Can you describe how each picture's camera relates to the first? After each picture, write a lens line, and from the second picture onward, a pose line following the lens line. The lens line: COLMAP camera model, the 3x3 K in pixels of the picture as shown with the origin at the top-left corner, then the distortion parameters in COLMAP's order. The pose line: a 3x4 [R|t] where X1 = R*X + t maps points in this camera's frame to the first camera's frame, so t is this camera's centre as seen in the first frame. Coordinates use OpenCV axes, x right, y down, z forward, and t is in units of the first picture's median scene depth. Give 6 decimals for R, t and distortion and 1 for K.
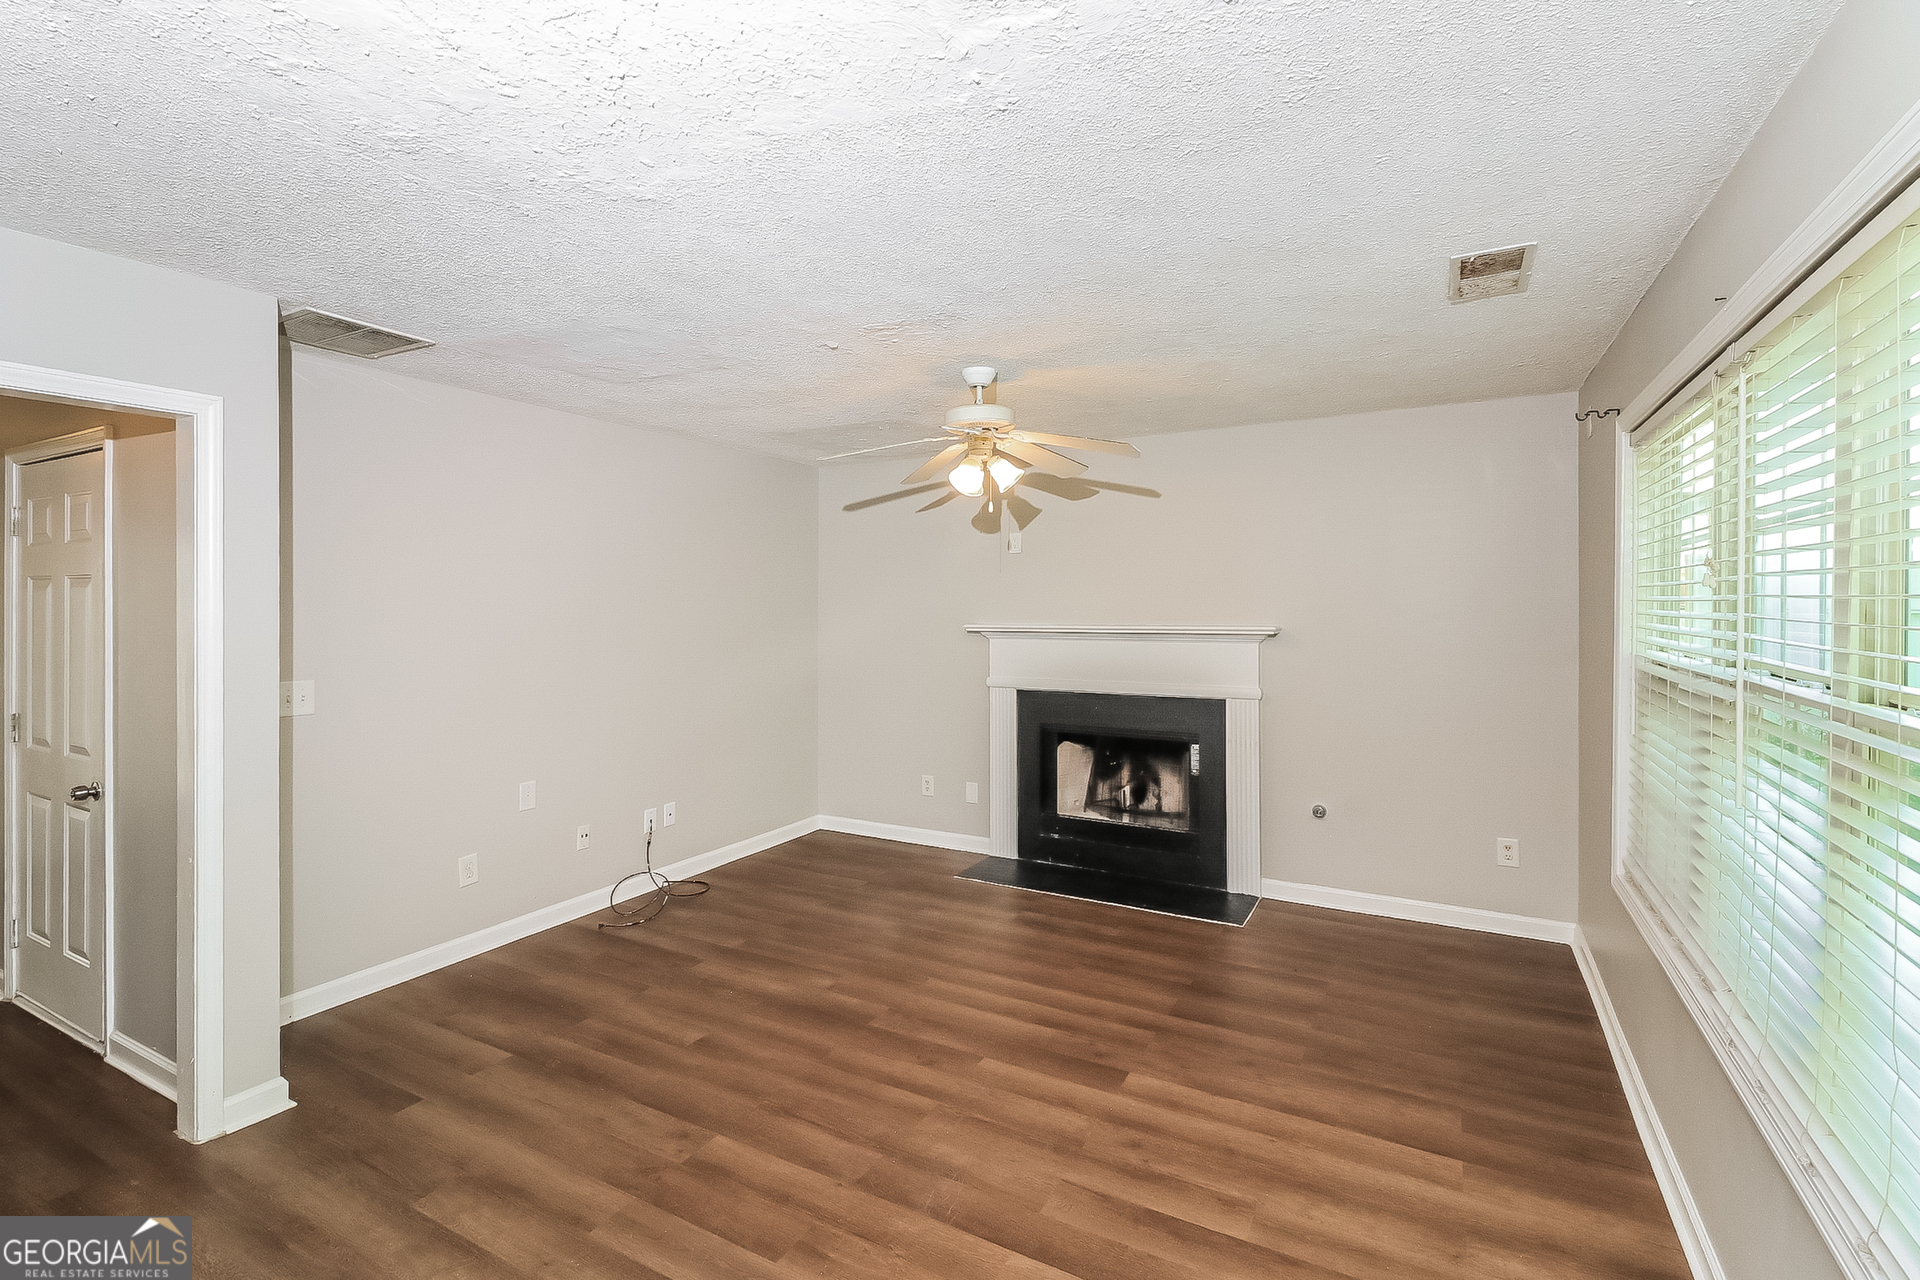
lens RADIAL K [[877.5, 0, 933.3], [0, 877.5, 614.1], [0, 0, 1]] dist [0.029997, -0.020653]
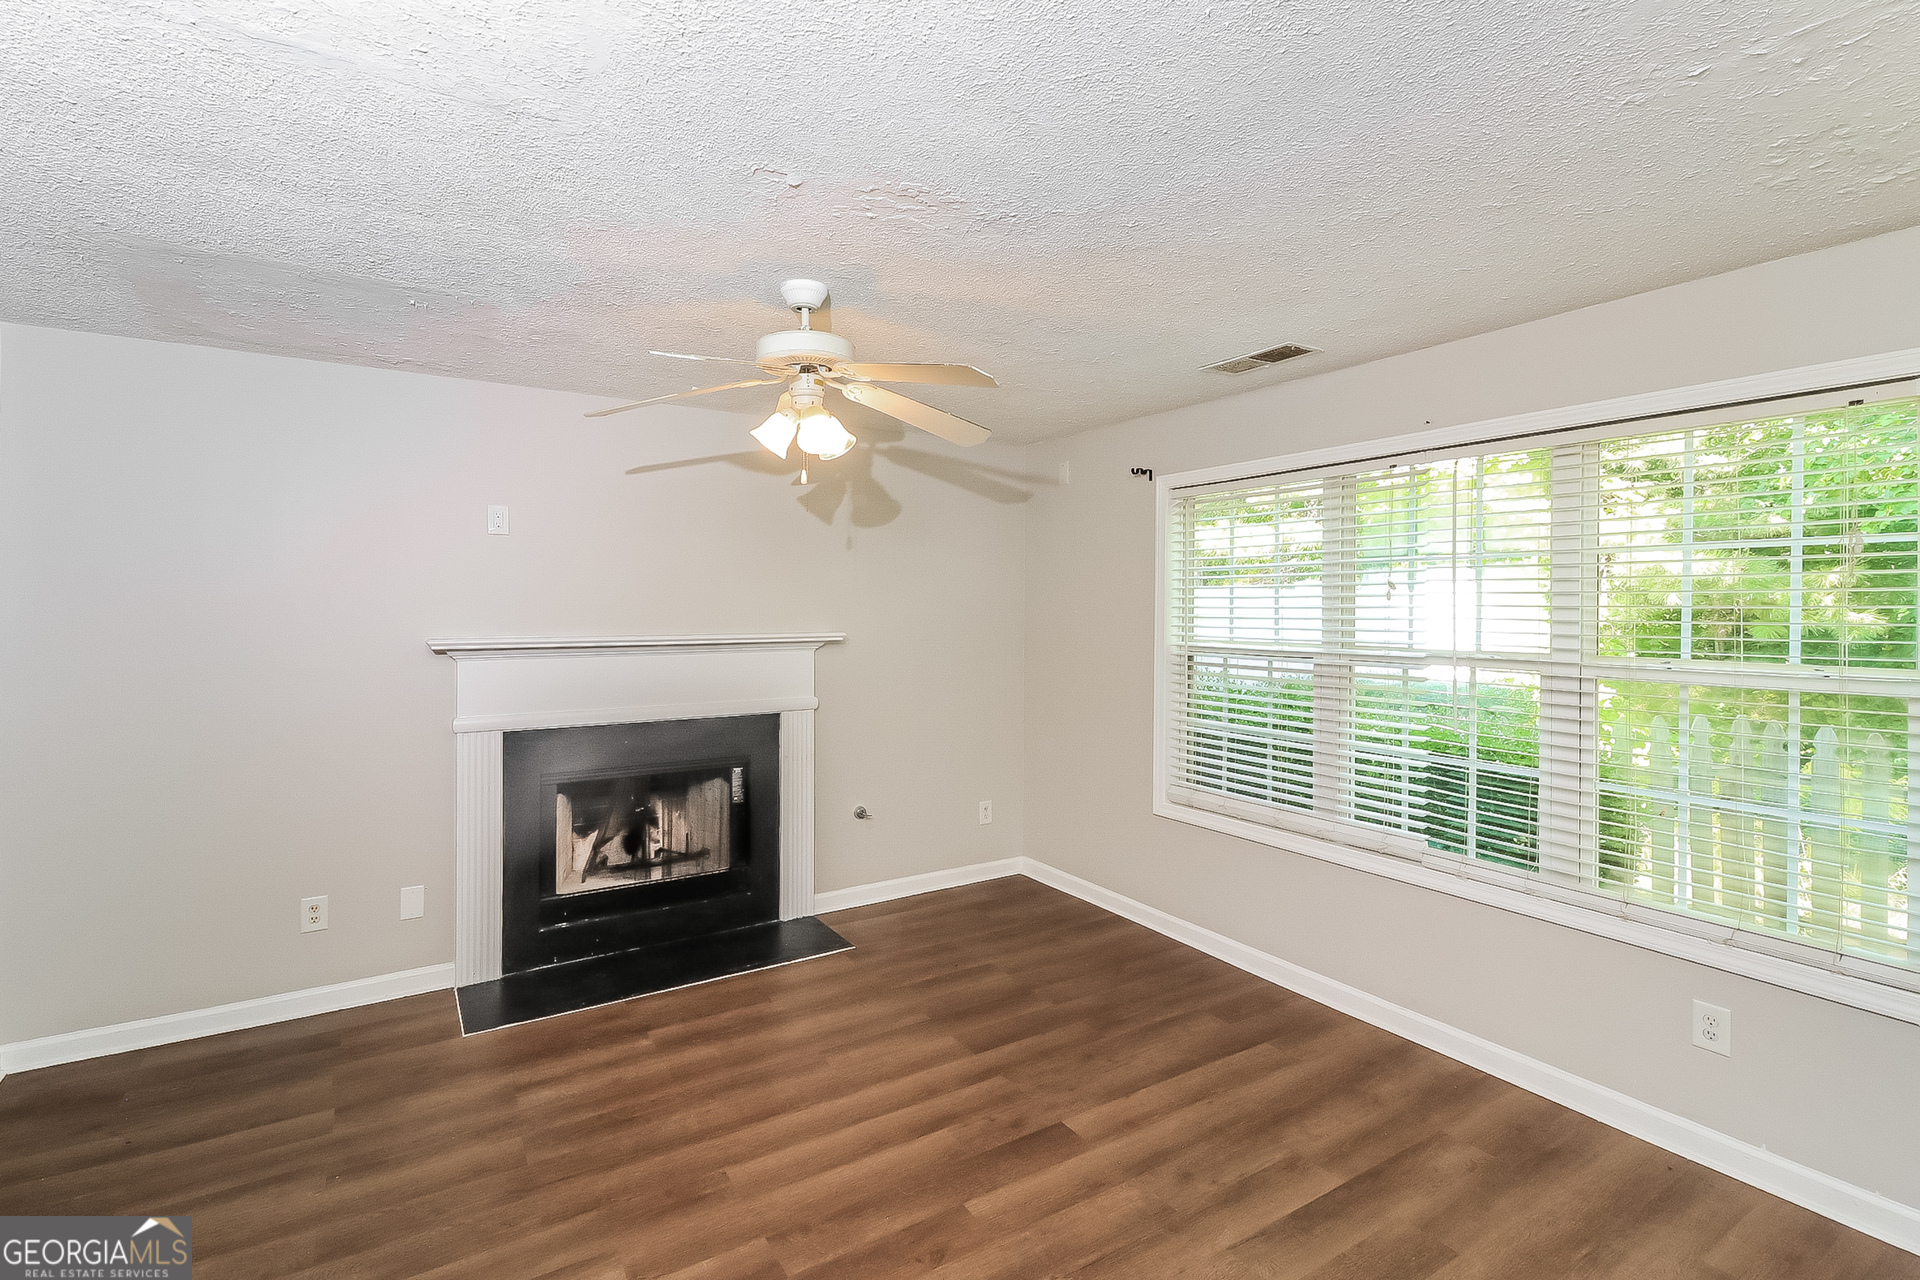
lens RADIAL K [[877.5, 0, 933.3], [0, 877.5, 614.1], [0, 0, 1]] dist [0.029997, -0.020653]
pose [[0.481053, 0.001250, 0.876690, -0.508293], [0.006704, 0.999964, -0.005105, -0.000366], [-0.876666, 0.008333, 0.481028, 0.534880]]
